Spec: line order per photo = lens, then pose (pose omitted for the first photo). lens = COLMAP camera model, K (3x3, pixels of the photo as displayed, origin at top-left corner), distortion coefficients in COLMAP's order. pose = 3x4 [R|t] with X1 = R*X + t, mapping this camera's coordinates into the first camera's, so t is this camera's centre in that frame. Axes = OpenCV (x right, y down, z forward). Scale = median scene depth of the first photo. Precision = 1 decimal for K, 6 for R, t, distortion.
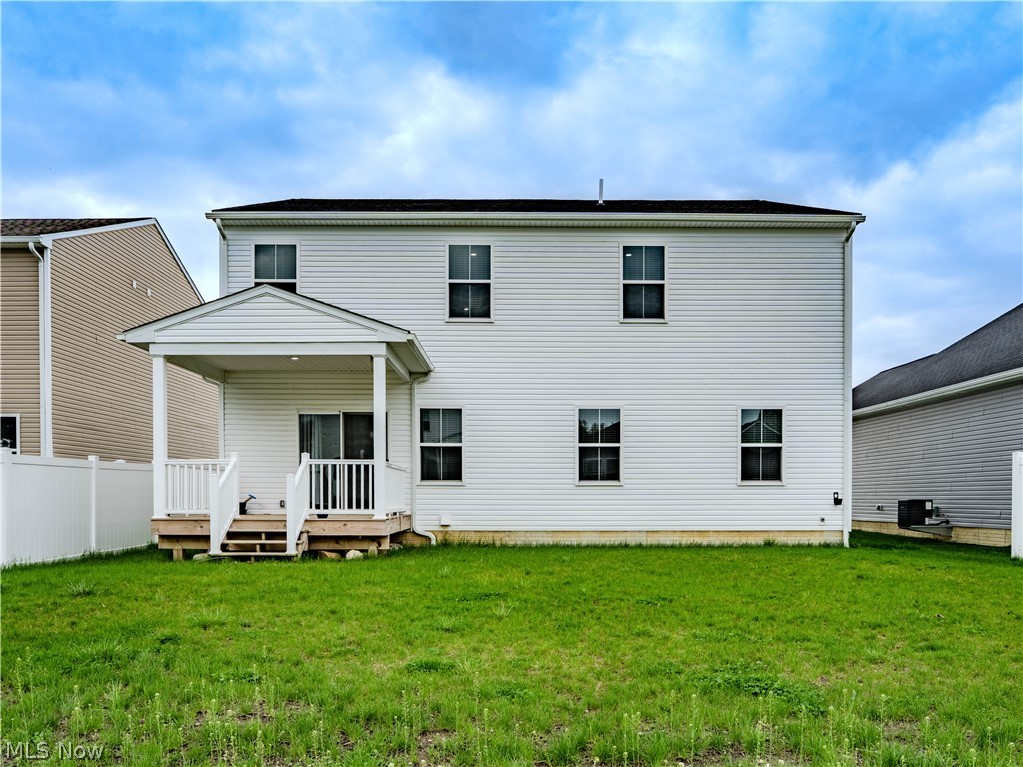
lens RADIAL K [[714.4, 0, 511.6], [0, 714.4, 382.8], [0, 0, 1]] dist [0.010783, -0.000941]
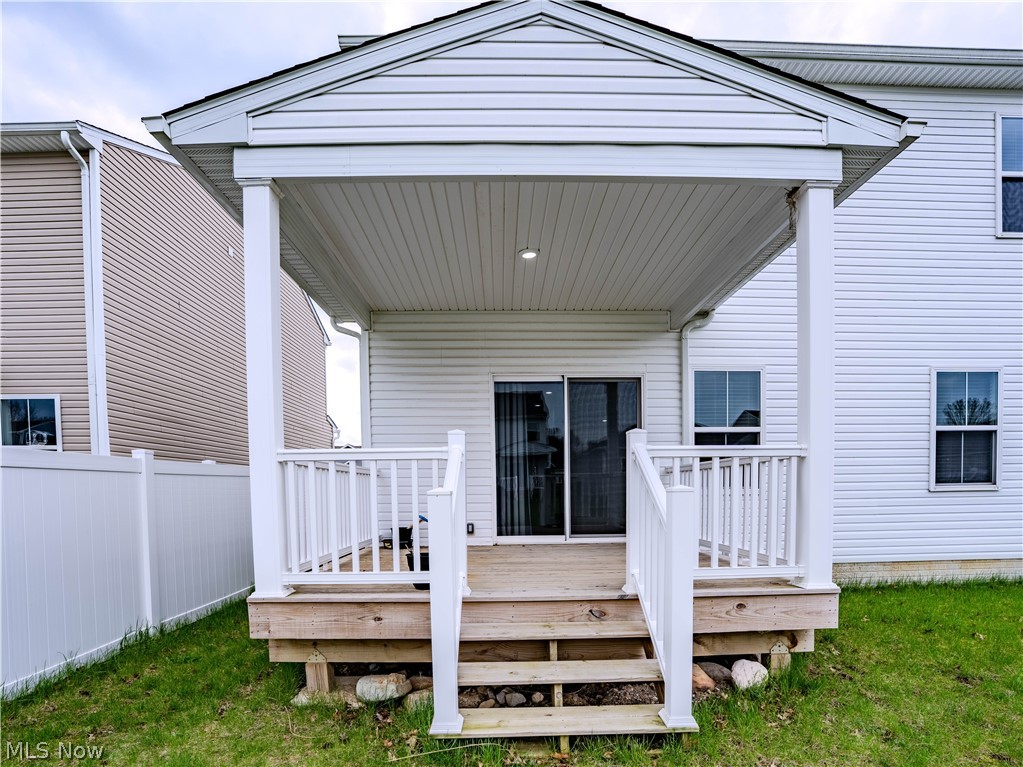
lens RADIAL K [[478.6, 0, 525.8], [0, 478.6, 431.1], [0, 0, 1]] dist [-0.023189, 0.000467]
pose [[0.998852, -0.006827, 0.047420, -0.293055], [0.005126, 0.999342, 0.035895, 0.071946], [-0.047634, -0.035611, 0.998230, 0.595178]]
